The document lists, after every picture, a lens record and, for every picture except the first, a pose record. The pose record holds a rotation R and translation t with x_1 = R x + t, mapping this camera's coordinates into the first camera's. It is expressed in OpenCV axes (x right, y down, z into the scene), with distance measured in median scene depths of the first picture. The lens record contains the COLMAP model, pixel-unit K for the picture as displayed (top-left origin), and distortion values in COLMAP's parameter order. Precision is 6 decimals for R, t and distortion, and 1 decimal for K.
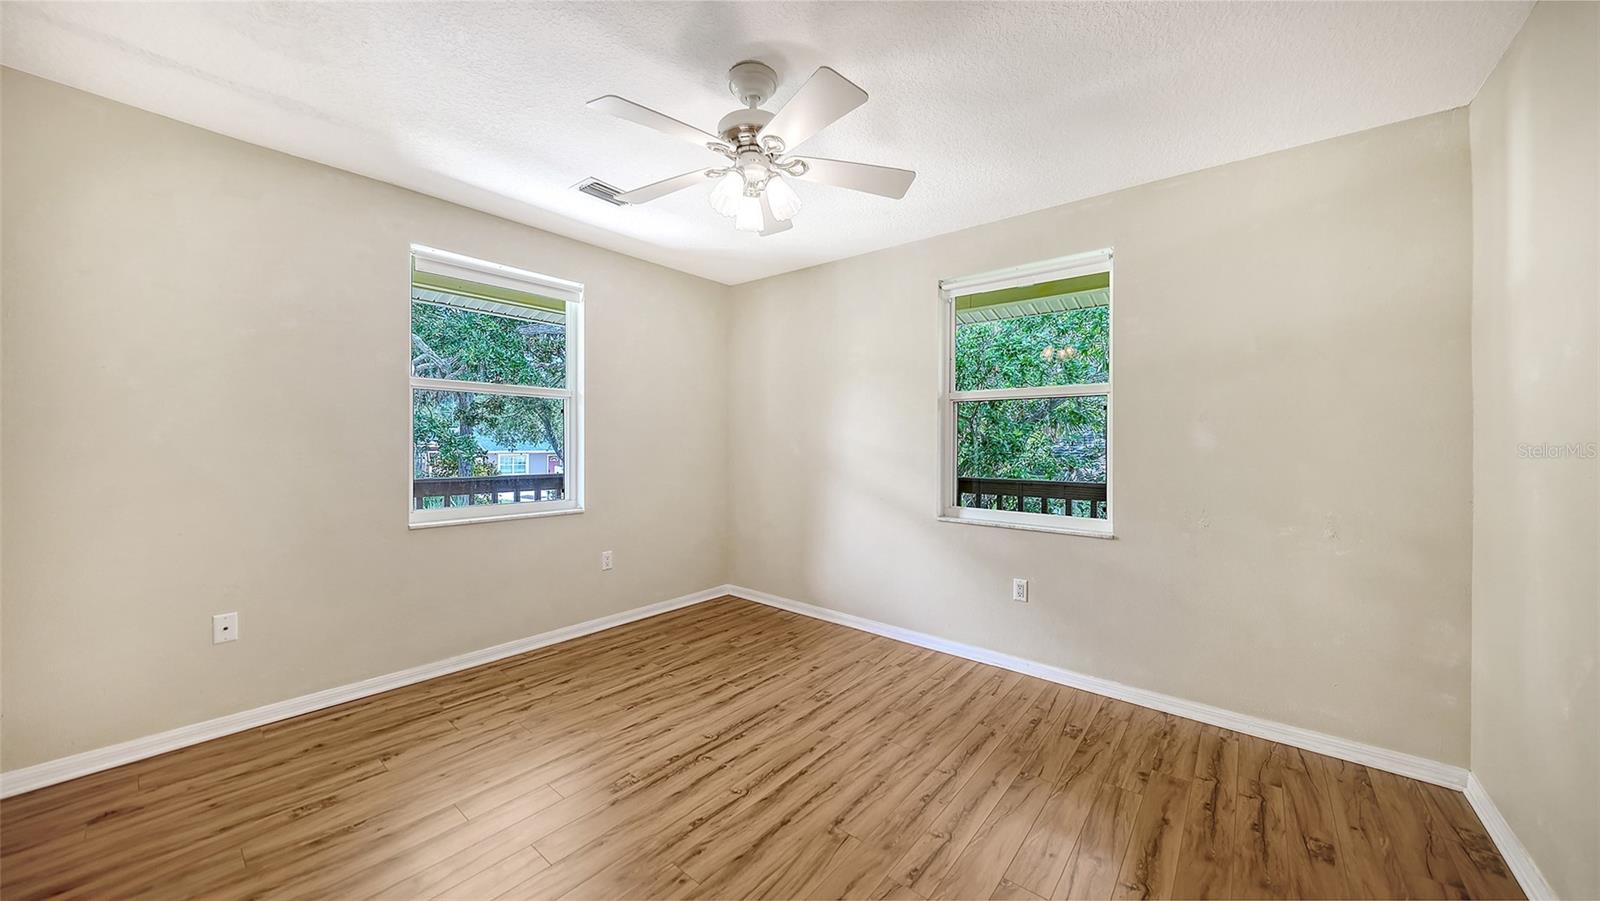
lens RADIAL K [[553.3, 0, 796.0], [0, 553.3, 457.3], [0, 0, 1]] dist [0.000739, 0.000069]
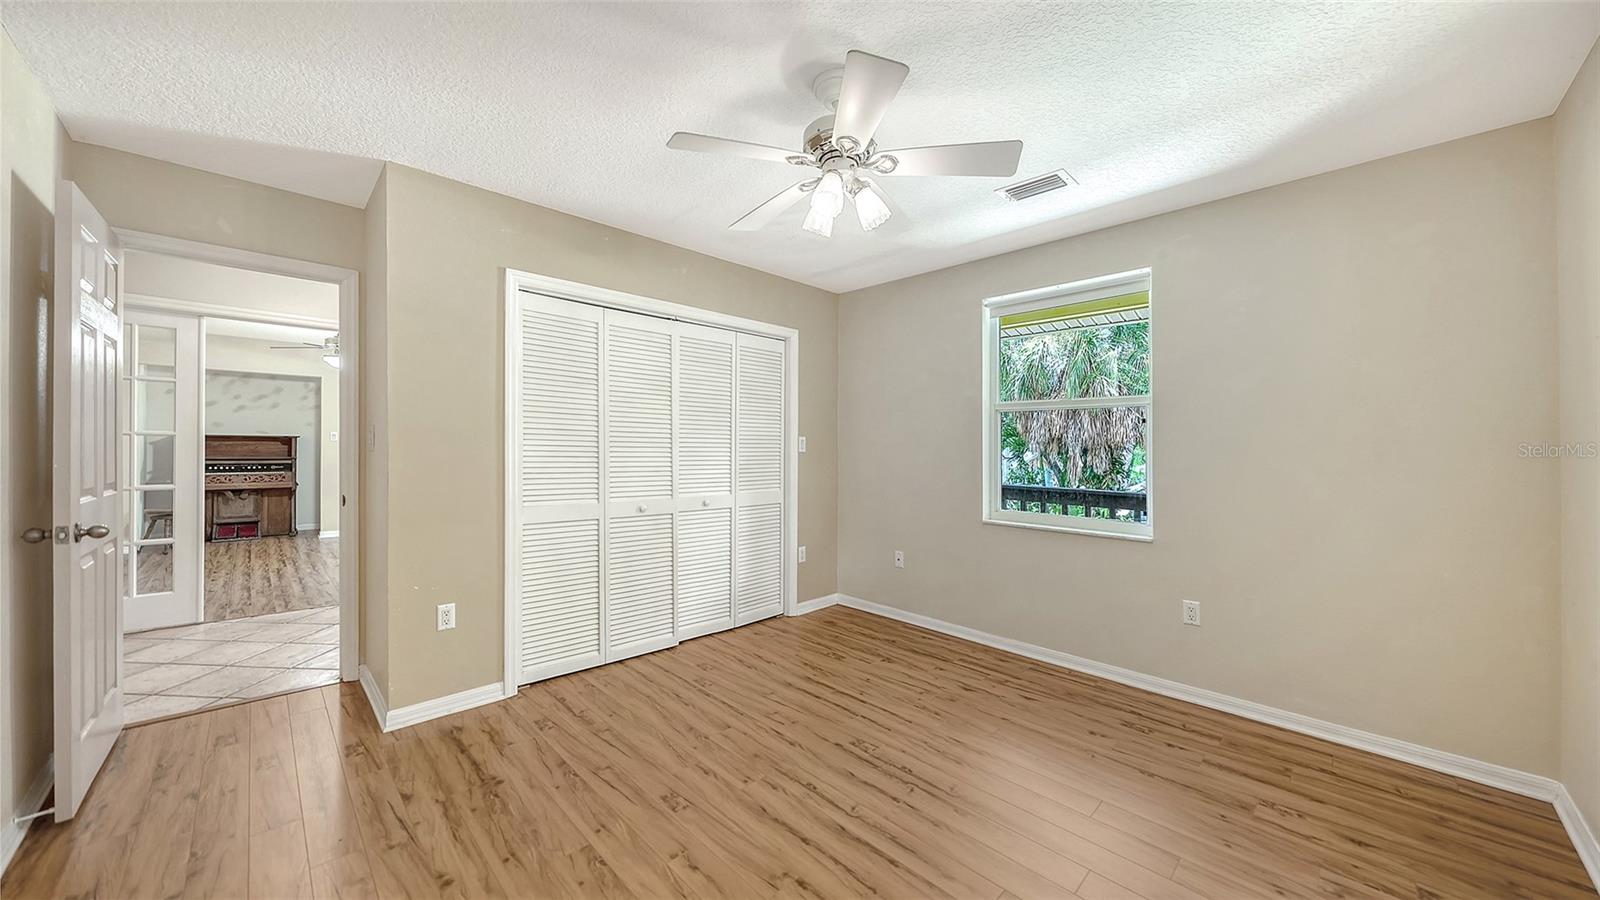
lens RADIAL K [[553.3, 0, 796.0], [0, 553.3, 456.8], [0, 0, 1]] dist [0.000739, 0.000069]
pose [[-0.100945, 0.004667, -0.994881, 0.599615], [-0.041552, 0.999097, 0.008903, -0.015106], [0.994024, 0.042238, -0.100660, 0.666424]]
